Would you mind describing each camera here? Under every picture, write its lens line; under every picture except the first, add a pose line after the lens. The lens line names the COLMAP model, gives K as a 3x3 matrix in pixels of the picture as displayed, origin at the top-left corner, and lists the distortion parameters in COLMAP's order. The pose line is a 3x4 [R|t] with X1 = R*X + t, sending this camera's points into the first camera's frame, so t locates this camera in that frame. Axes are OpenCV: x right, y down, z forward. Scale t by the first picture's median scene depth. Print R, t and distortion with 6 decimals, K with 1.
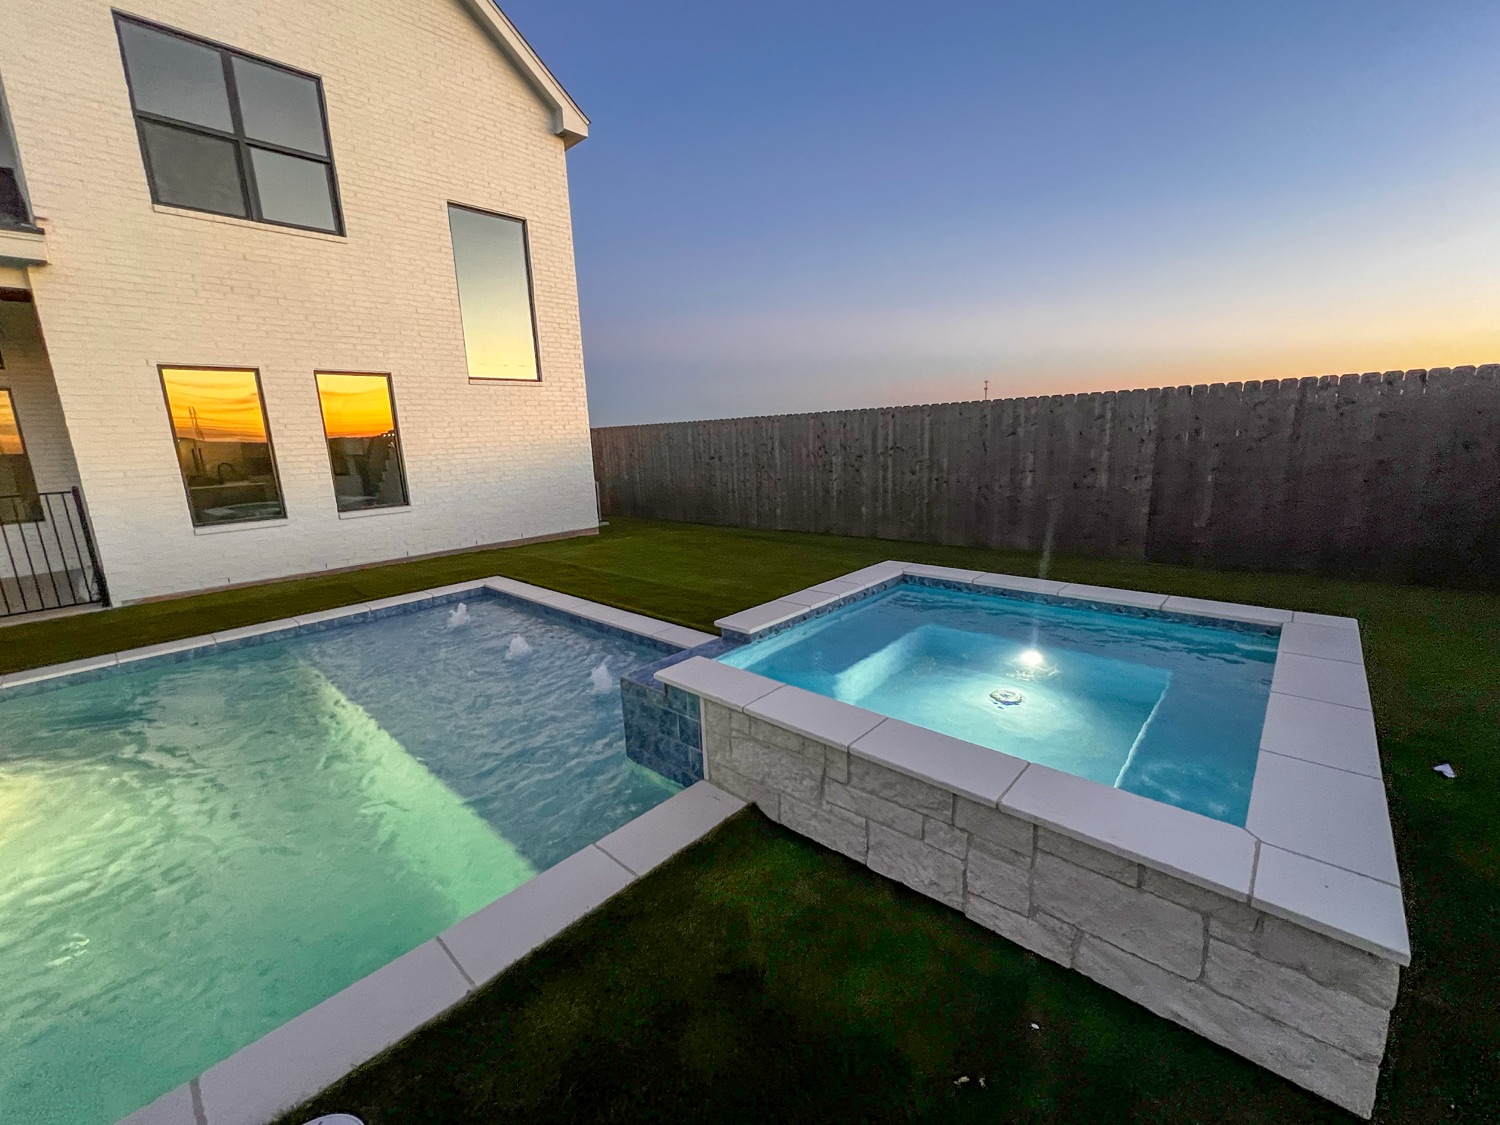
lens RADIAL K [[607.5, 0, 748.1], [0, 607.5, 563.2], [0, 0, 1]] dist [-0.009400, 0.000606]
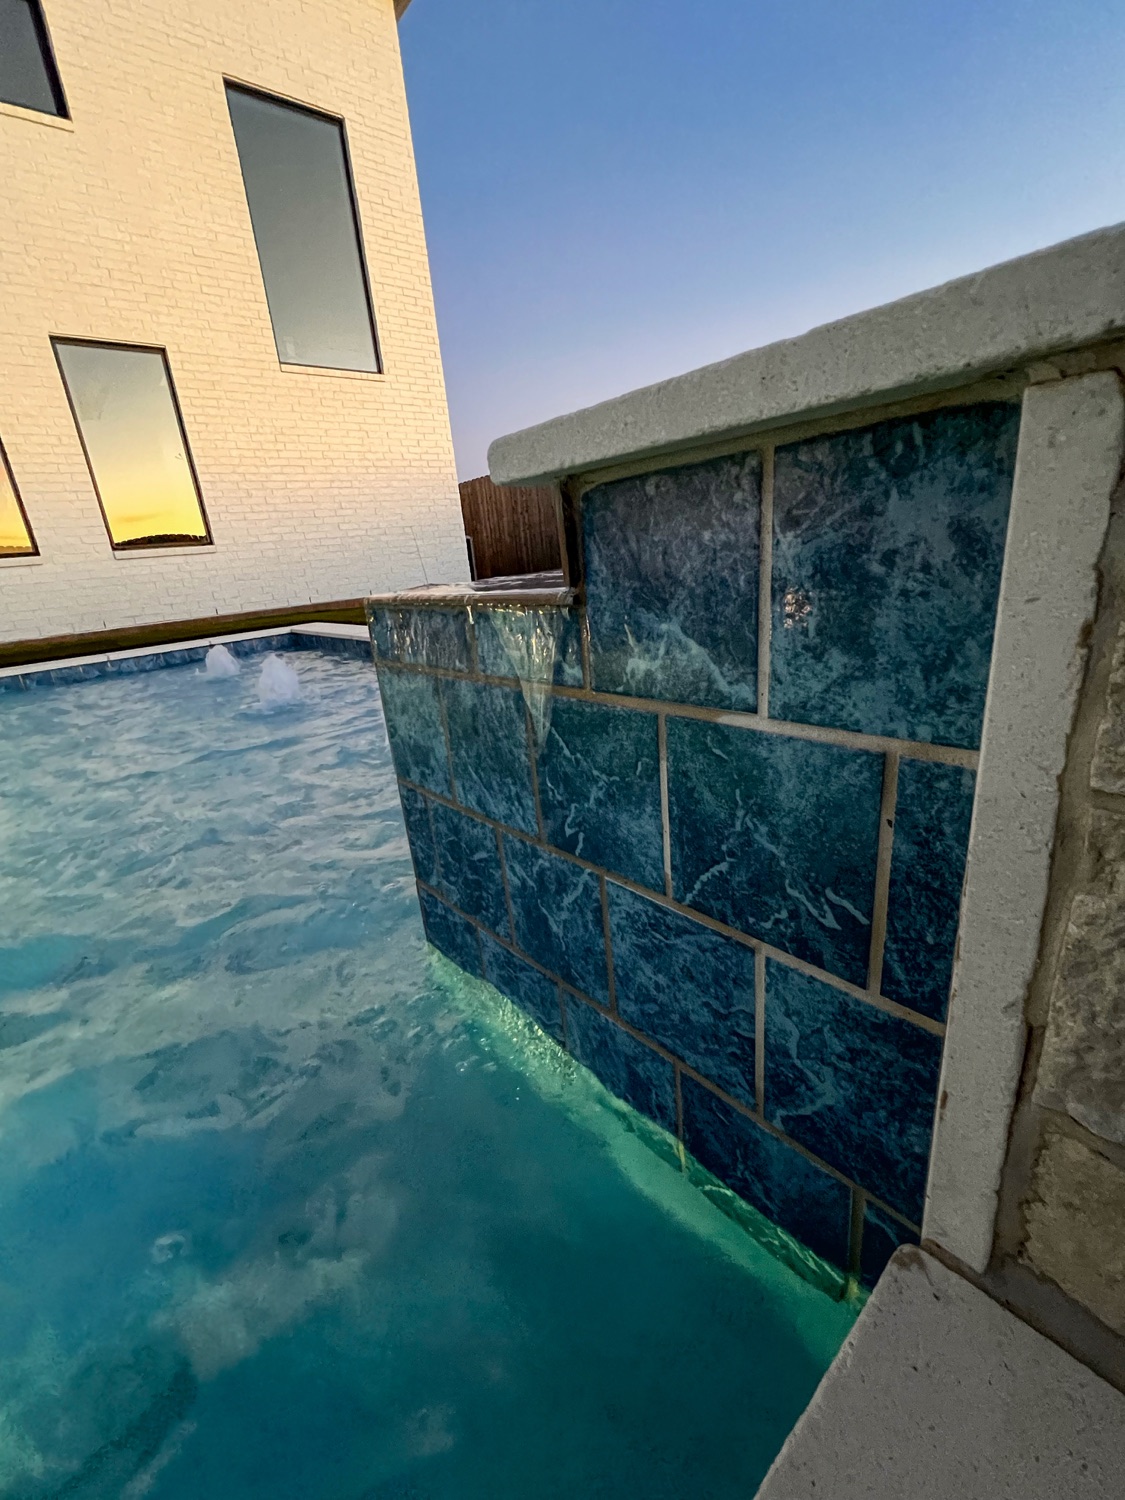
lens RADIAL K [[607.5, 0, 562.7], [0, 607.5, 745.9], [0, 0, 1]] dist [-0.009400, 0.000606]
pose [[0.991190, -0.013829, -0.131720, -0.052476], [0.027527, 0.994327, 0.102745, 0.104102], [0.129552, -0.105465, 0.985948, 0.371897]]
